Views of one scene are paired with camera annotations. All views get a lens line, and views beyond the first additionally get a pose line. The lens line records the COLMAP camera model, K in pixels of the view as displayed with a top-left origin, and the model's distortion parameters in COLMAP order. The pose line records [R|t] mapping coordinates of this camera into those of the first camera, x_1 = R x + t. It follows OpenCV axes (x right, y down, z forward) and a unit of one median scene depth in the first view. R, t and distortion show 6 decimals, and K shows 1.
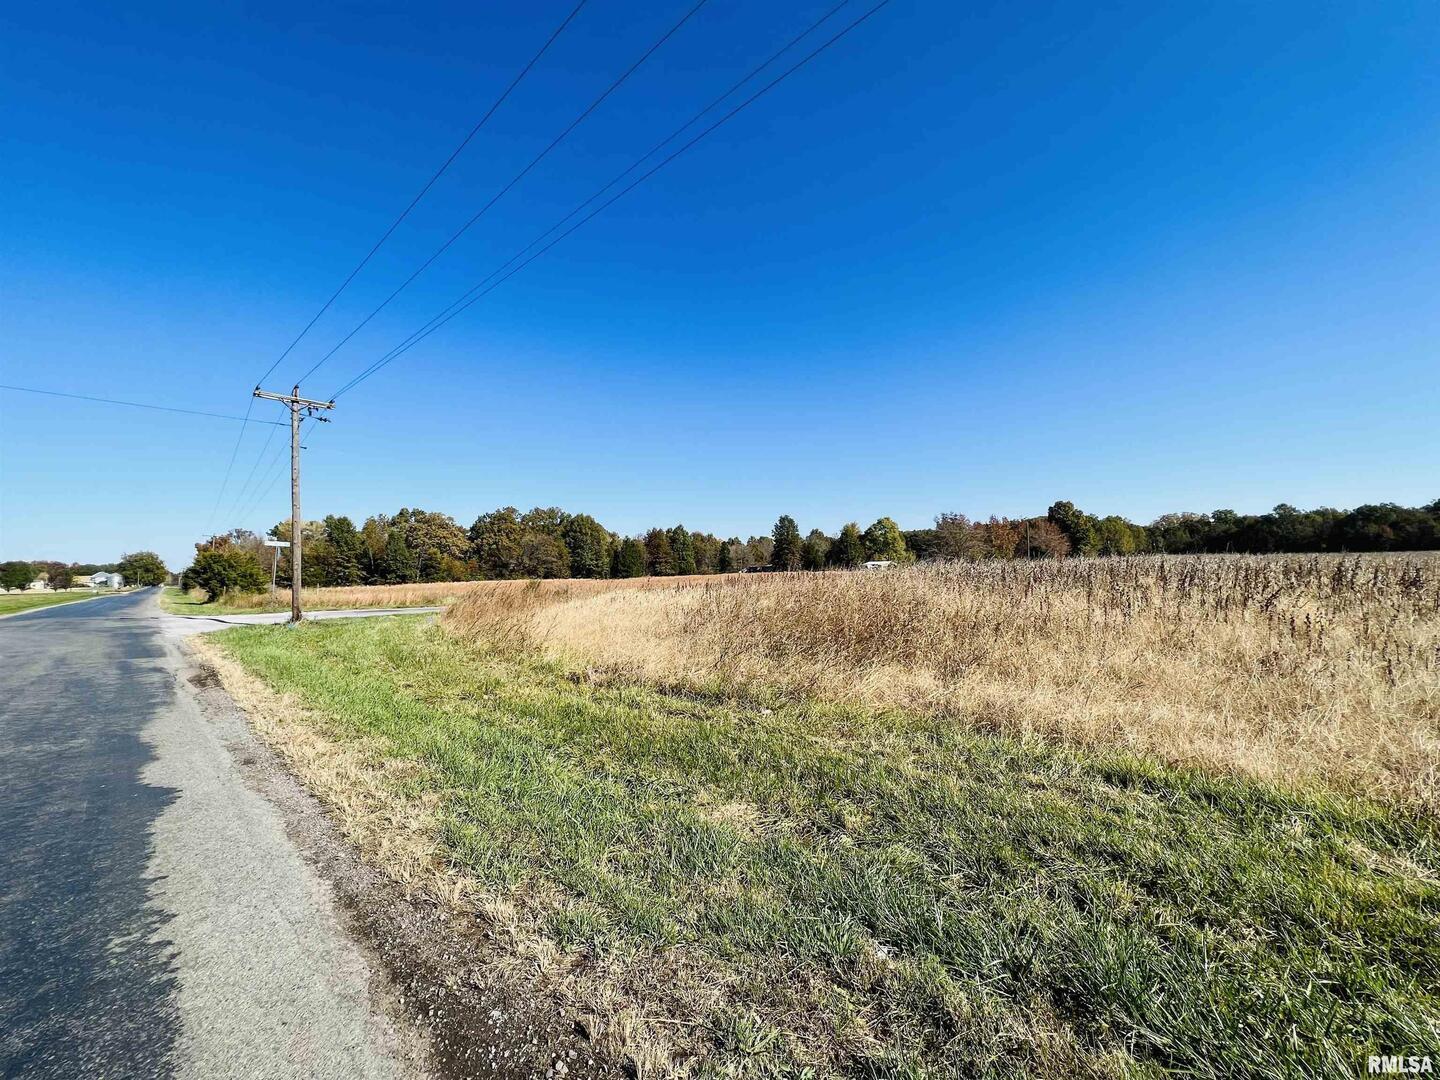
lens RADIAL K [[571.7, 0, 714.9], [0, 571.7, 537.4], [0, 0, 1]] dist [-0.000434, 0.000528]
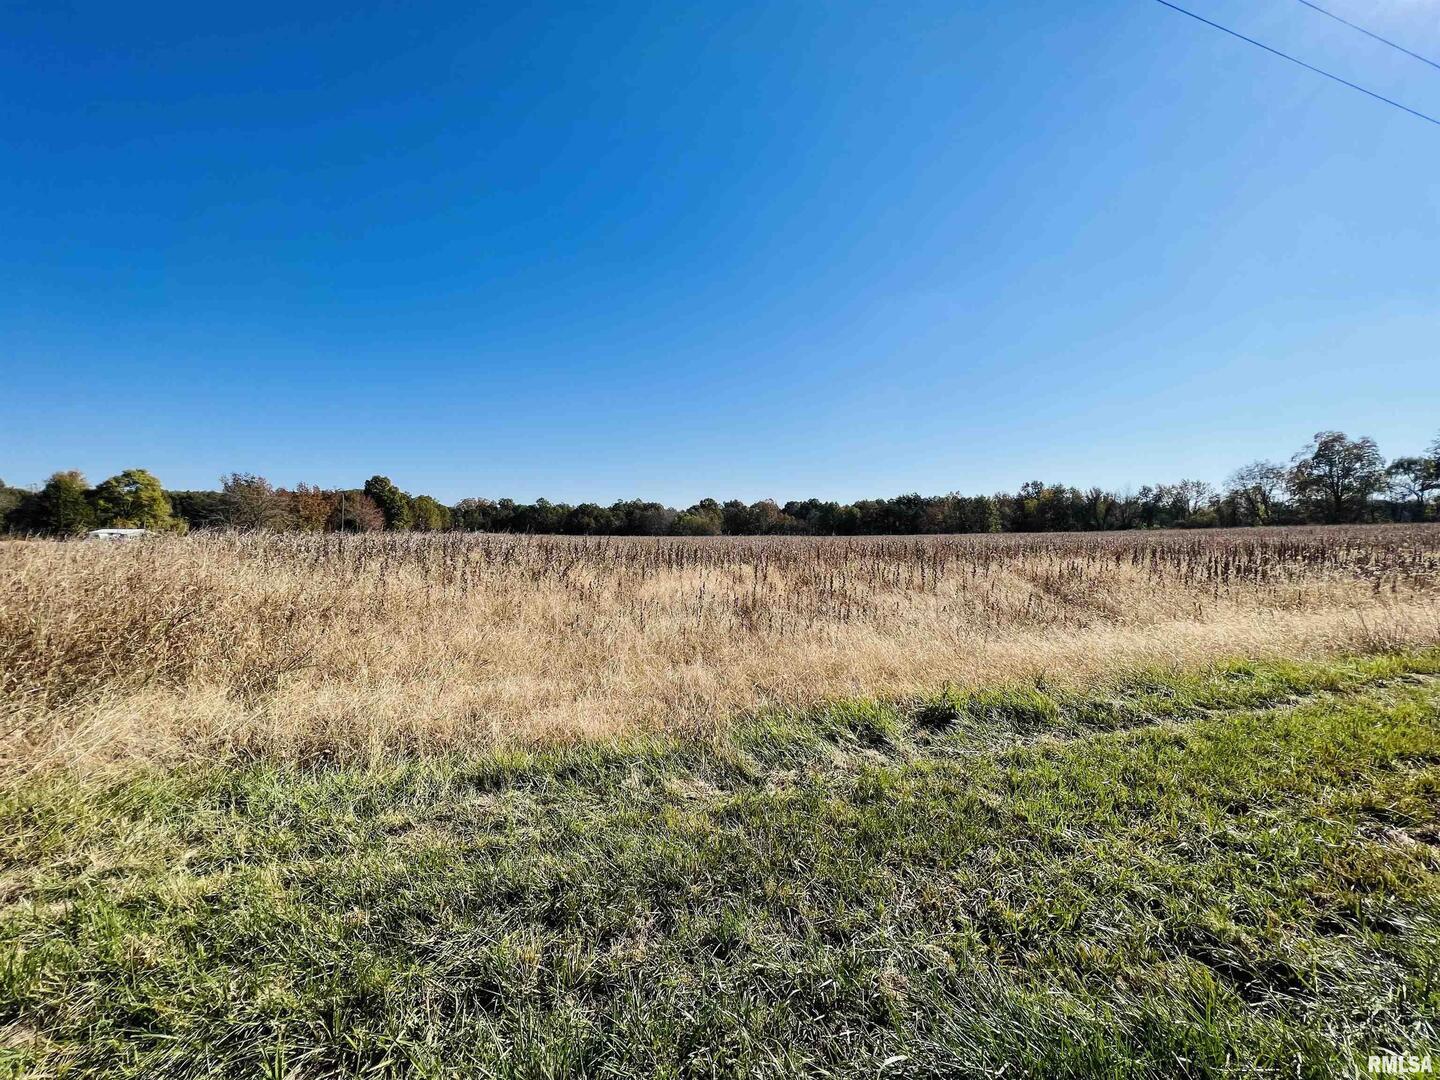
lens RADIAL K [[571.7, 0, 714.9], [0, 571.7, 537.4], [0, 0, 1]] dist [-0.000434, 0.000528]
pose [[0.468565, 0.025108, 0.883072, 0.049212], [-0.064042, 0.997931, 0.005607, 0.012183], [-0.881105, -0.059181, 0.469203, 0.182614]]
